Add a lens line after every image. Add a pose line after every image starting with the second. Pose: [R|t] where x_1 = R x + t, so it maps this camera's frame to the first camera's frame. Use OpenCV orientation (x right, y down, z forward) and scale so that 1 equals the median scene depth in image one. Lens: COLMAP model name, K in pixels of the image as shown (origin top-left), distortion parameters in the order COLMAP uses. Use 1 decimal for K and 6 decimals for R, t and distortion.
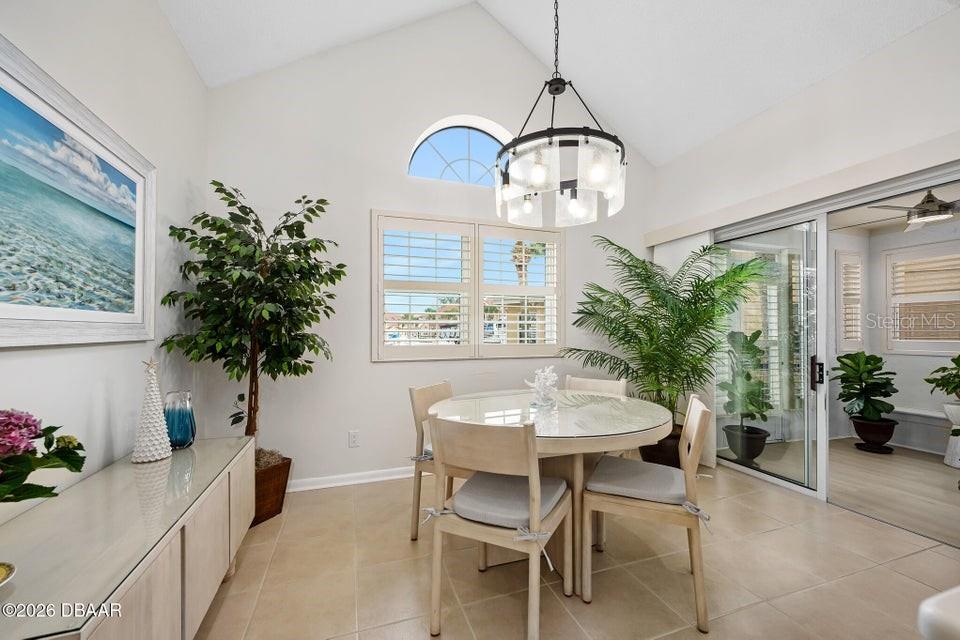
lens RADIAL K [[388.3, 0, 480.7], [0, 388.3, 325.8], [0, 0, 1]] dist [0.002350, 0.001495]
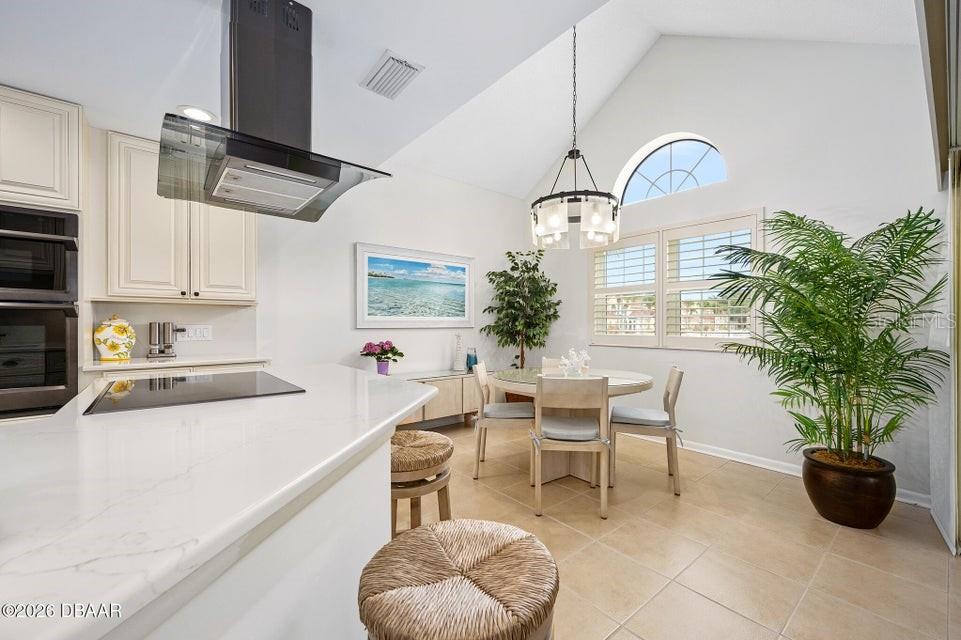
lens RADIAL K [[388.7, 0, 497.5], [0, 388.7, 323.9], [0, 0, 1]] dist [0.002350, 0.001495]
pose [[0.378290, 0.001949, -0.925685, 1.182541], [0.009807, 0.999933, 0.006113, 0.000048], [0.925635, -0.011390, 0.378246, 0.148934]]
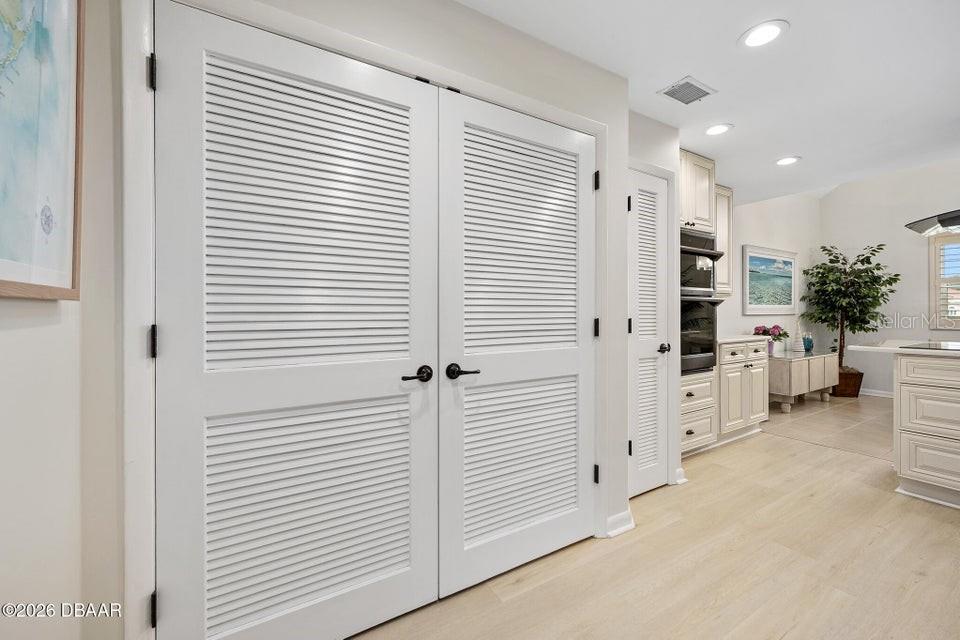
lens RADIAL K [[388.3, 0, 484.8], [0, 388.3, 315.0], [0, 0, 1]] dist [0.002350, 0.001495]
pose [[0.223209, 0.005367, -0.974756, 1.102006], [0.017104, 0.999809, 0.009421, -0.017524], [0.974621, -0.018775, 0.223074, -1.446056]]
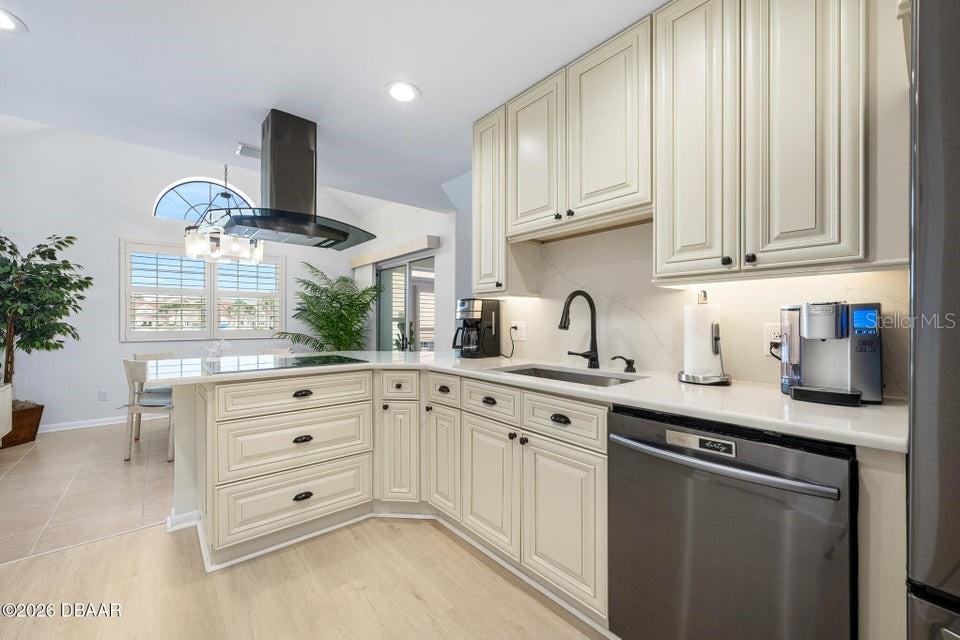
lens RADIAL K [[388.3, 0, 483.3], [0, 388.3, 319.9], [0, 0, 1]] dist [0.002350, 0.001495]
pose [[0.934823, 0.003525, 0.355097, 0.591937], [-0.006945, 0.999941, 0.008355, -0.016497], [-0.355047, -0.010277, 0.934792, -1.064738]]
